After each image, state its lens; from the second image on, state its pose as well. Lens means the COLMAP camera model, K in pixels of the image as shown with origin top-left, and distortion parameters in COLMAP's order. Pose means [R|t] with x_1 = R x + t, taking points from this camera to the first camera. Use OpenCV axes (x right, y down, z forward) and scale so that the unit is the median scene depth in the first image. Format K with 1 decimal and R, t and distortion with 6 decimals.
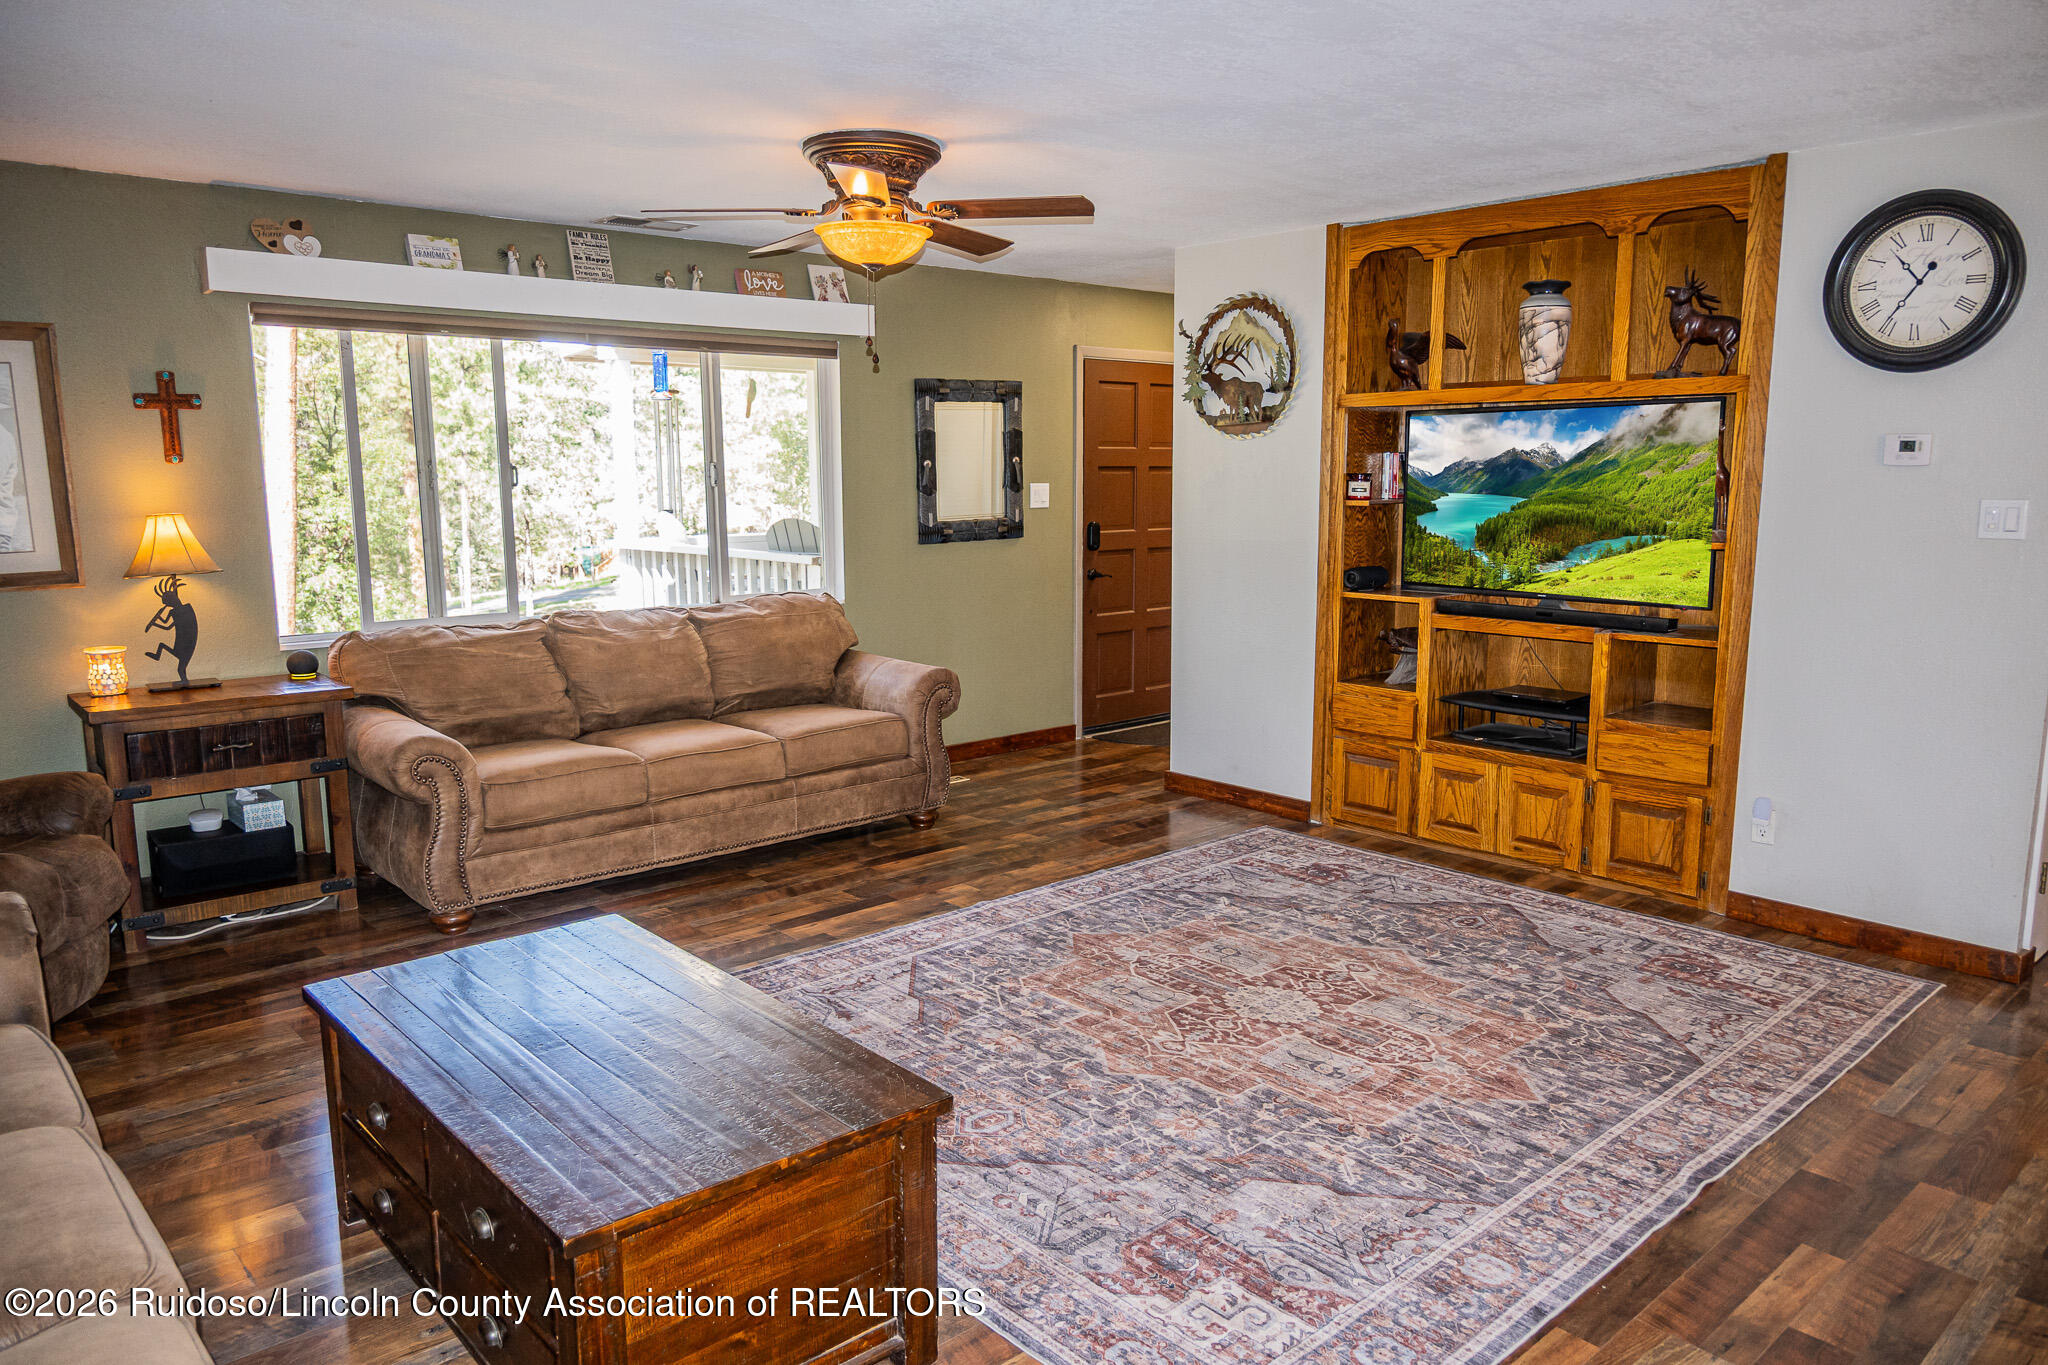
lens RADIAL K [[1396.6, 0, 1014.0], [0, 1396.6, 682.3], [0, 0, 1]] dist [-0.000462, -0.000419]
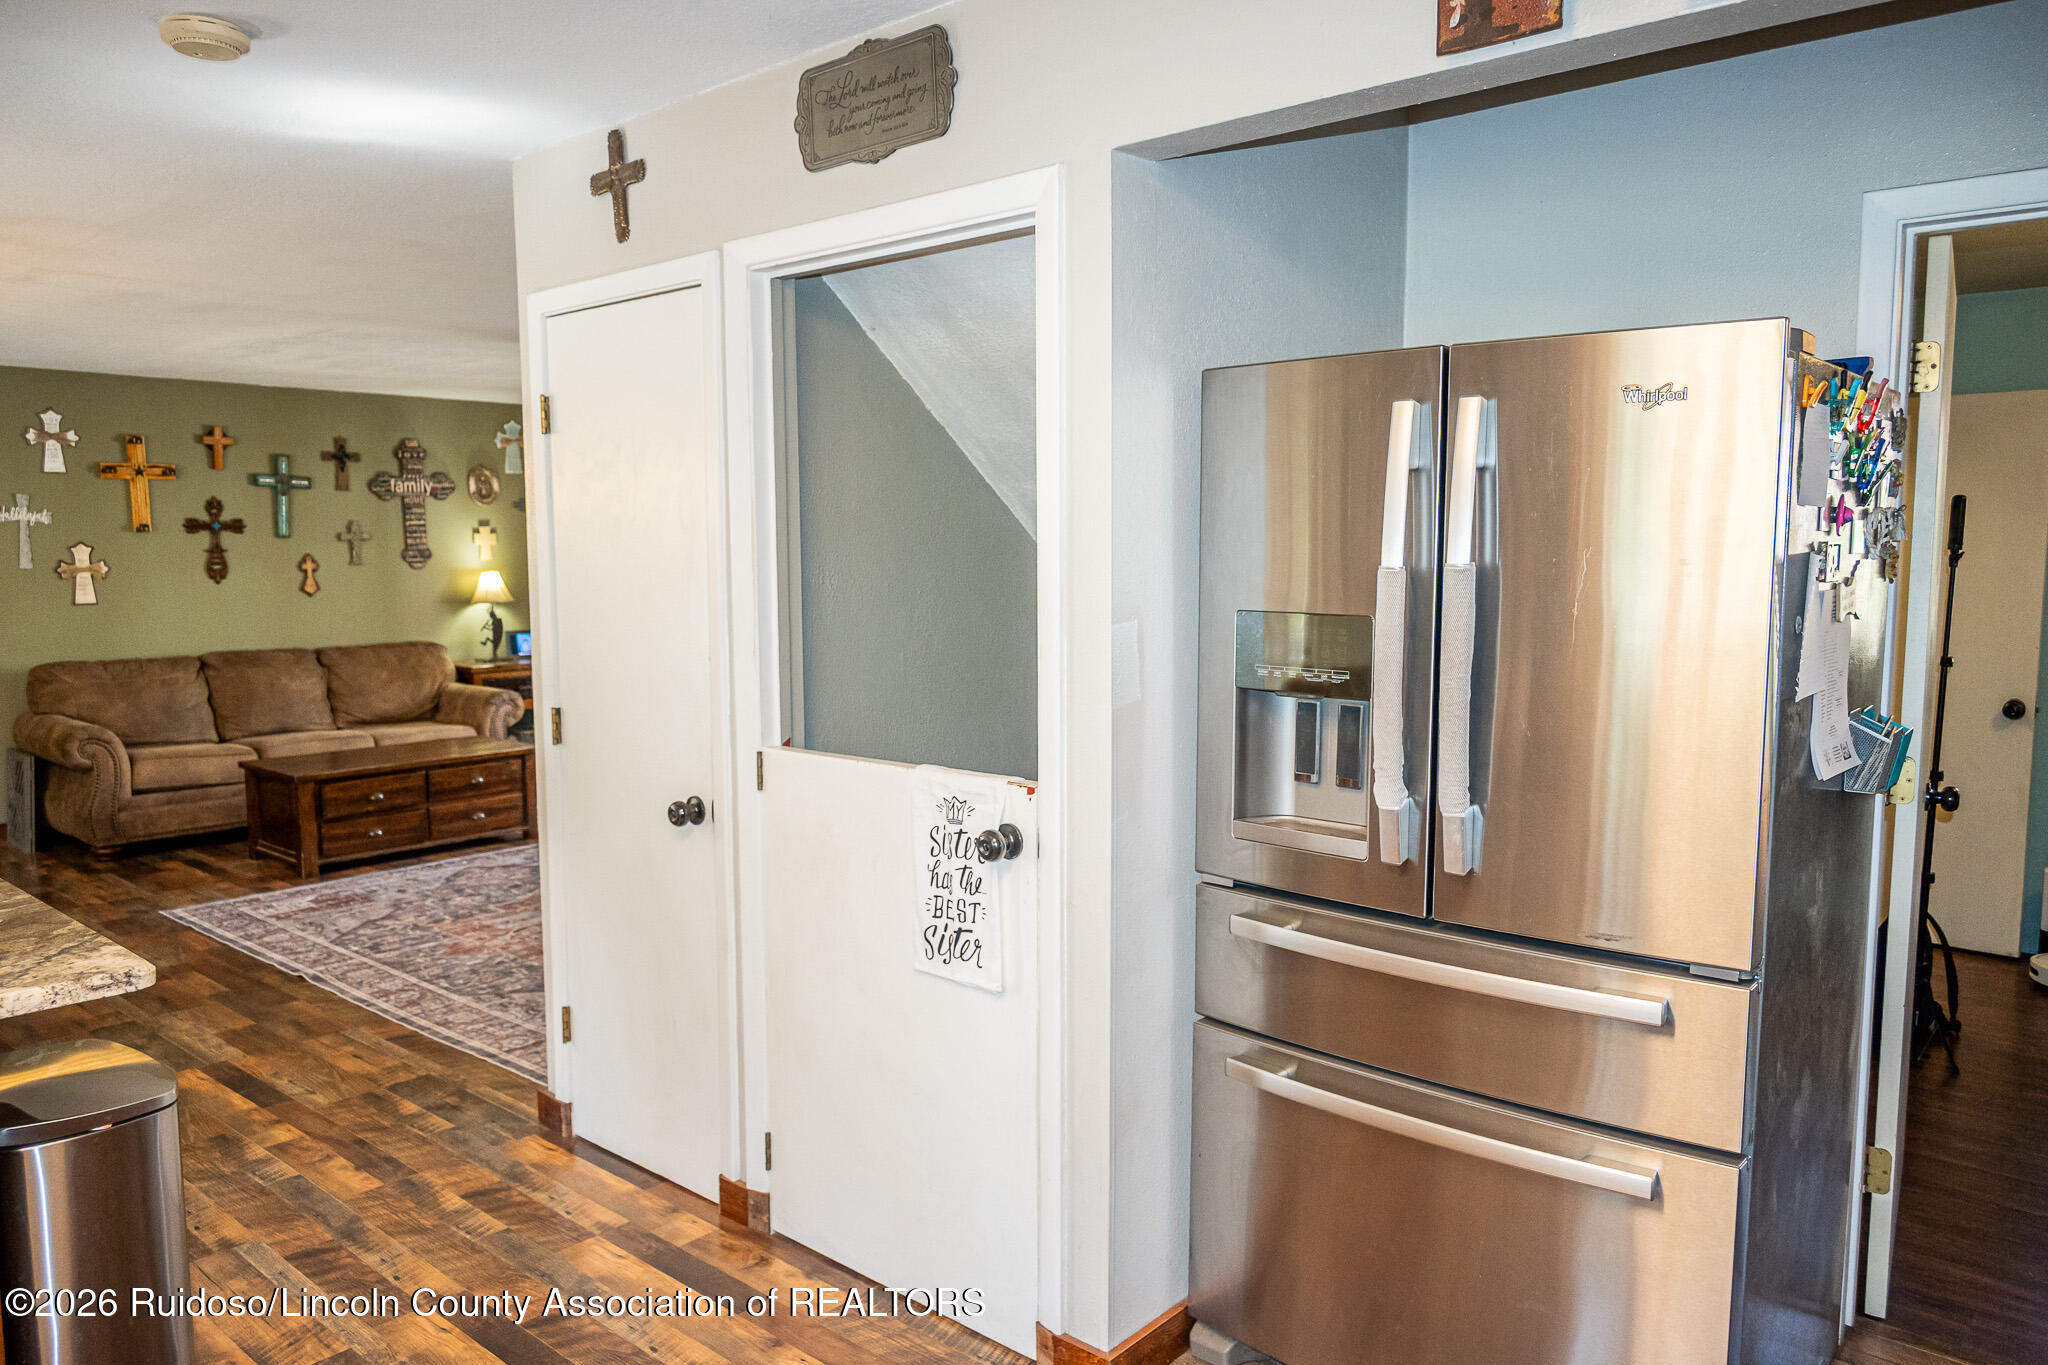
lens RADIAL K [[1416.7, 0, 1020.5], [0, 1416.7, 678.8], [0, 0, 1]] dist [-0.005046, -0.000193]
pose [[0.125026, 0.093842, -0.987706, 1.367154], [-0.151507, 0.985647, 0.074468, -0.149371], [0.980517, 0.140334, 0.137449, 0.954552]]
